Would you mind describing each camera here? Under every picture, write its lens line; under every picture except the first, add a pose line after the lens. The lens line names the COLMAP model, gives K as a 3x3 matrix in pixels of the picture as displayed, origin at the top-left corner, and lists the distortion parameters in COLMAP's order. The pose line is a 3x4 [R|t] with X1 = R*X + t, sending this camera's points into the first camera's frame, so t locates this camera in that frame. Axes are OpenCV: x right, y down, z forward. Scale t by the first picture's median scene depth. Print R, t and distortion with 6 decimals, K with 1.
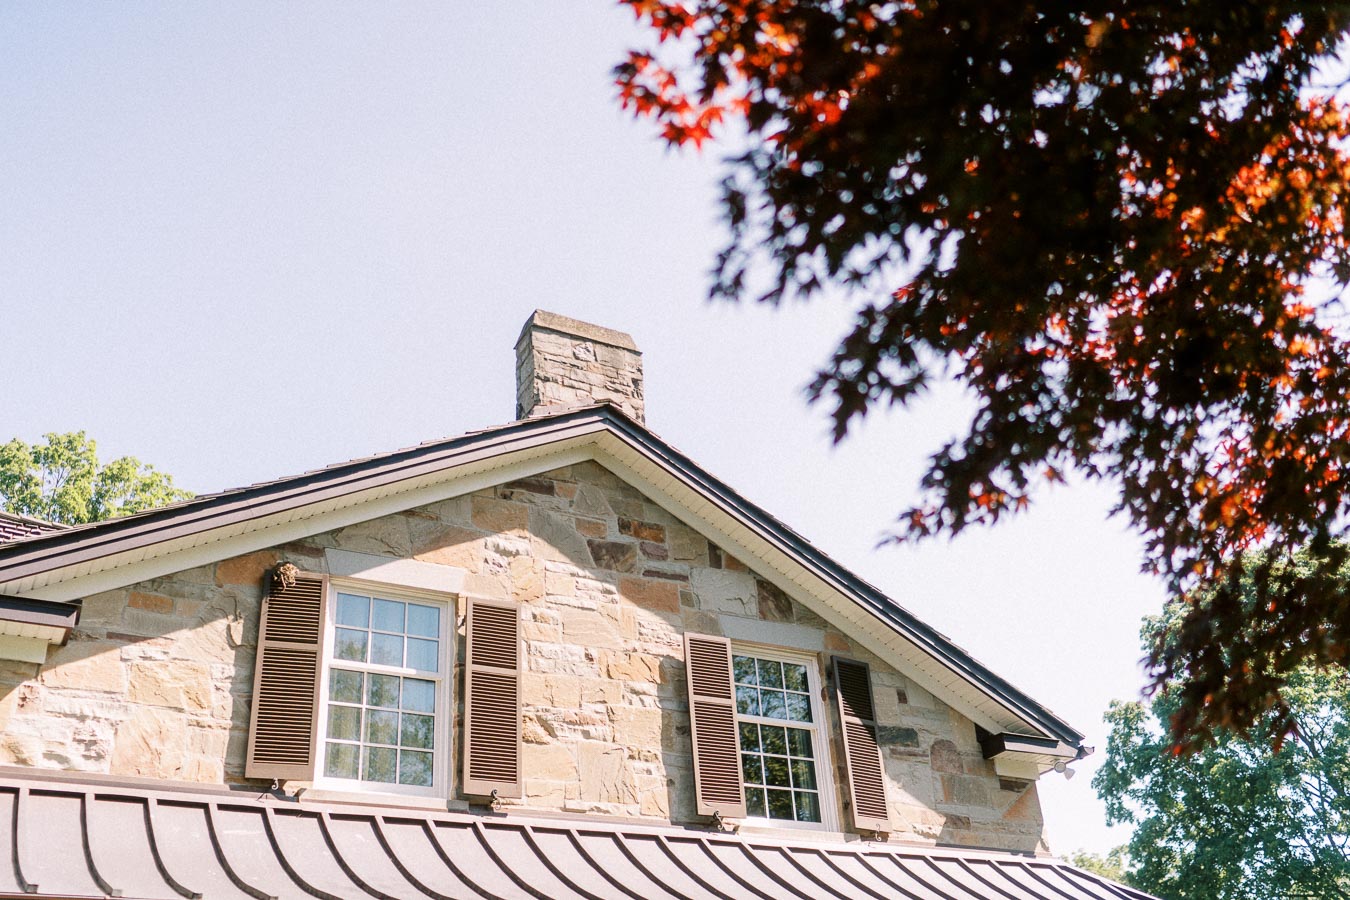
lens RADIAL K [[1299.3, 0, 673.1], [0, 1299.3, 446.7], [0, 0, 1]] dist [-0.012568, 0.000000]
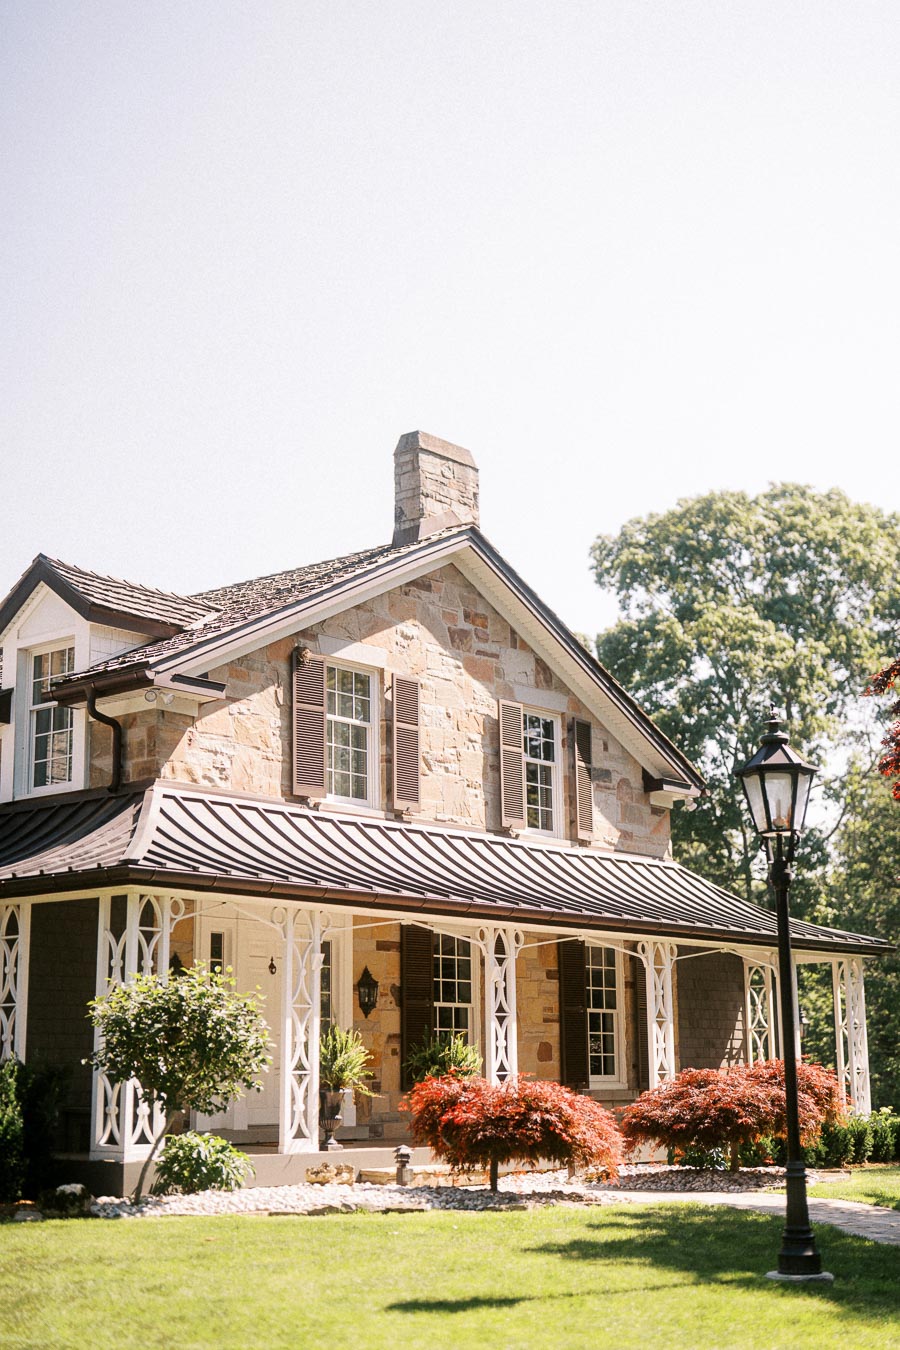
lens RADIAL K [[1841.5, 0, 449.9], [0, 1841.5, 675.4], [0, 0, 1]] dist [-0.004168, 0.000000]
pose [[0.933659, 0.127973, 0.334520, -0.724002], [-0.220548, 0.941332, 0.255445, -0.387171], [-0.282205, -0.312277, 0.907107, -0.810483]]
